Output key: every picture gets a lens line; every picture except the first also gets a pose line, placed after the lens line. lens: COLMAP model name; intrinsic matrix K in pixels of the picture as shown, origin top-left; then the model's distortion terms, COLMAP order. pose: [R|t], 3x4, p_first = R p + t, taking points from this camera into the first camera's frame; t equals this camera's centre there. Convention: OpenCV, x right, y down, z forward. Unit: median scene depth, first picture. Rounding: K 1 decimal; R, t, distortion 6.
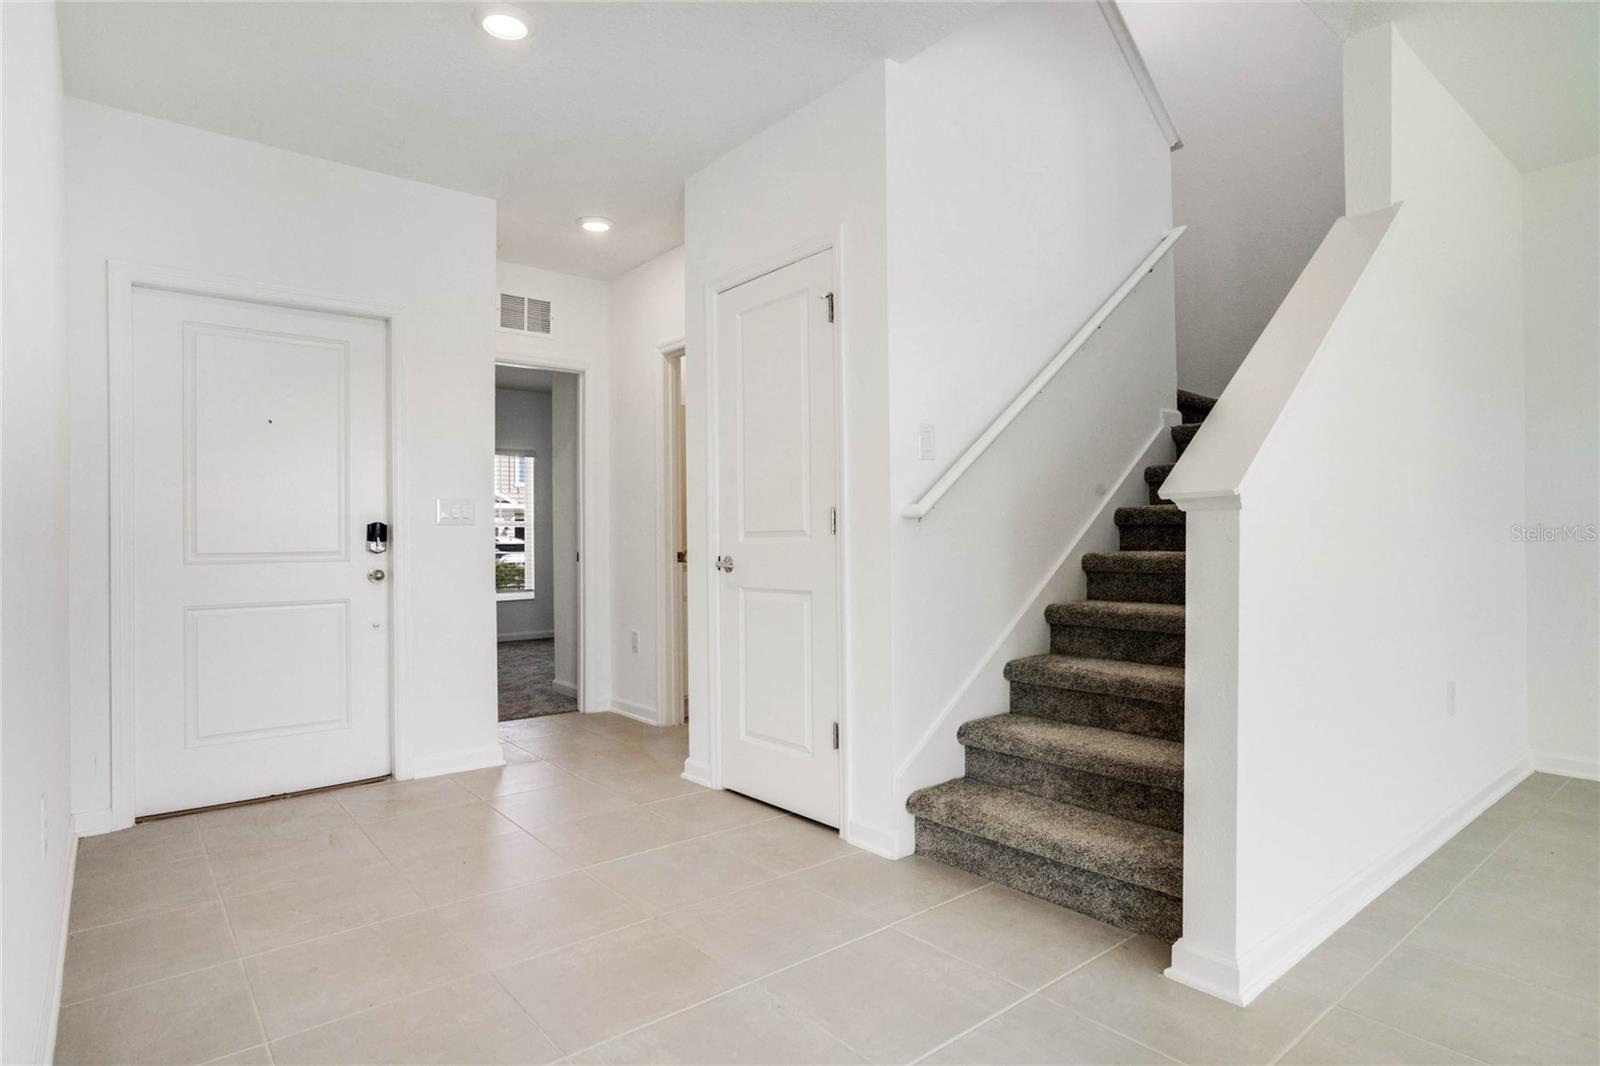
lens RADIAL K [[882.5, 0, 800.0], [0, 882.5, 533.0], [0, 0, 1]] dist [-0.004649, -0.001214]
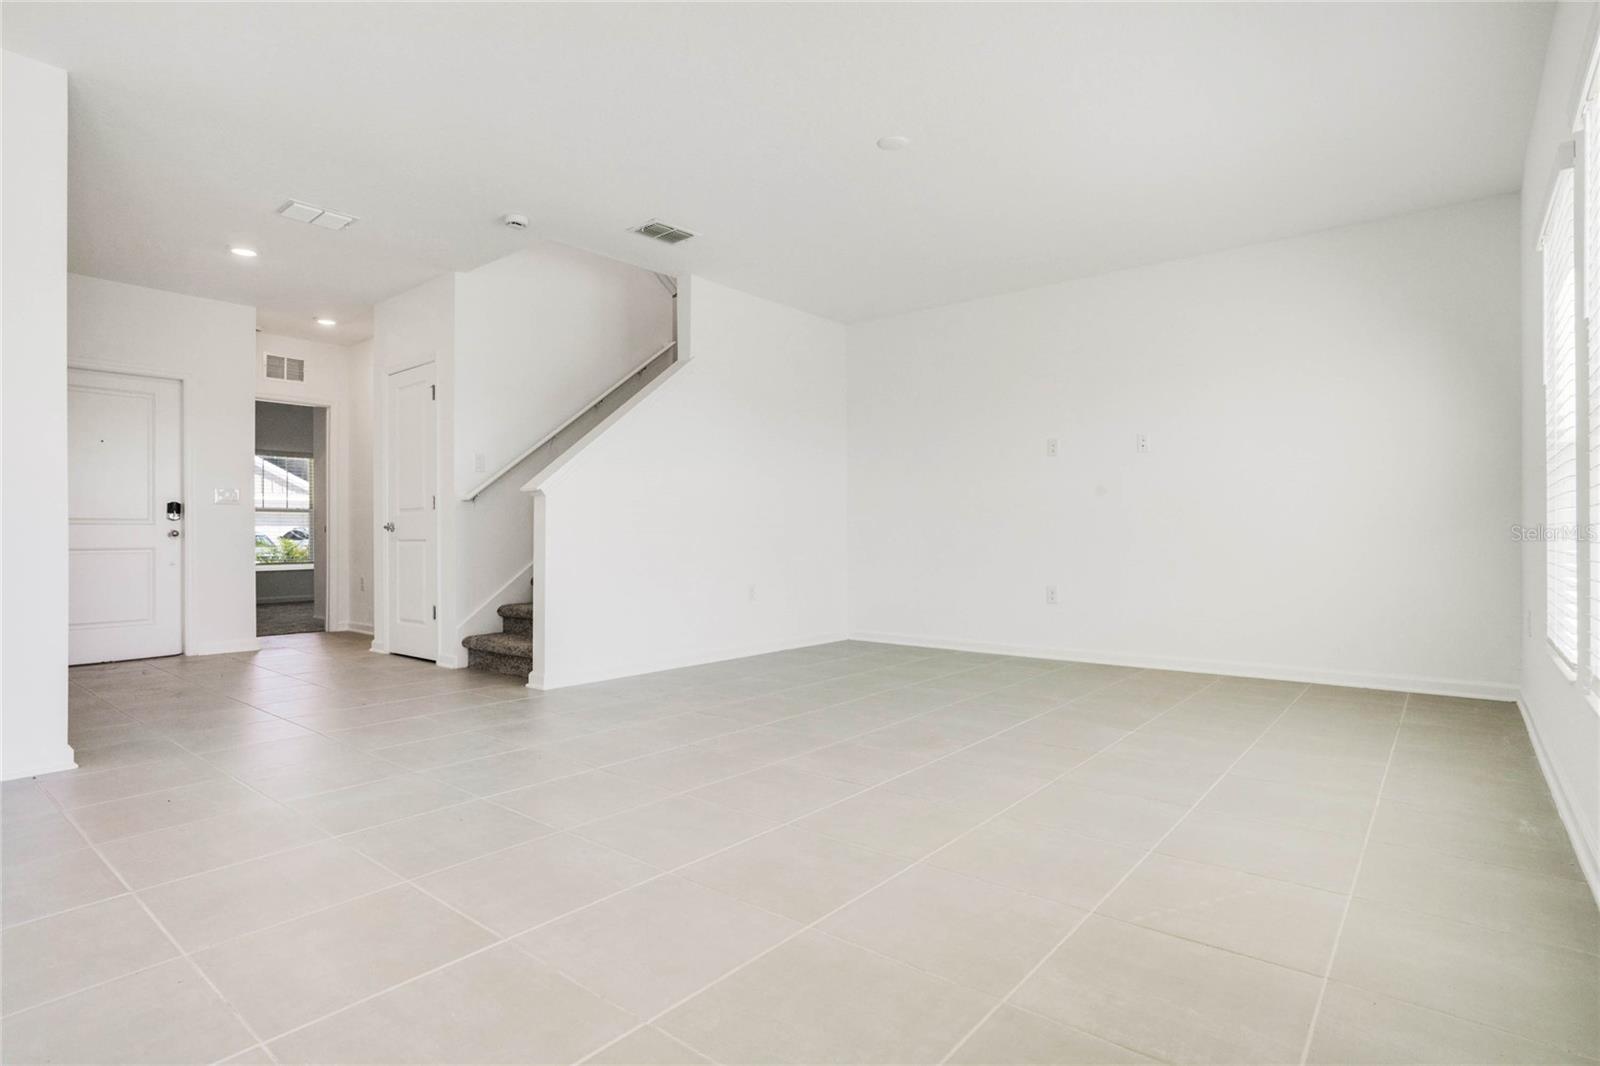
lens RADIAL K [[841.0, 0, 803.7], [0, 841.0, 533.5], [0, 0, 1]] dist [-0.006945, 0.000493]
pose [[0.982733, 0.006009, 0.184934, 0.398877], [-0.006757, 0.999971, 0.003414, 0.034346], [-0.184908, -0.004605, 0.982745, -0.779183]]
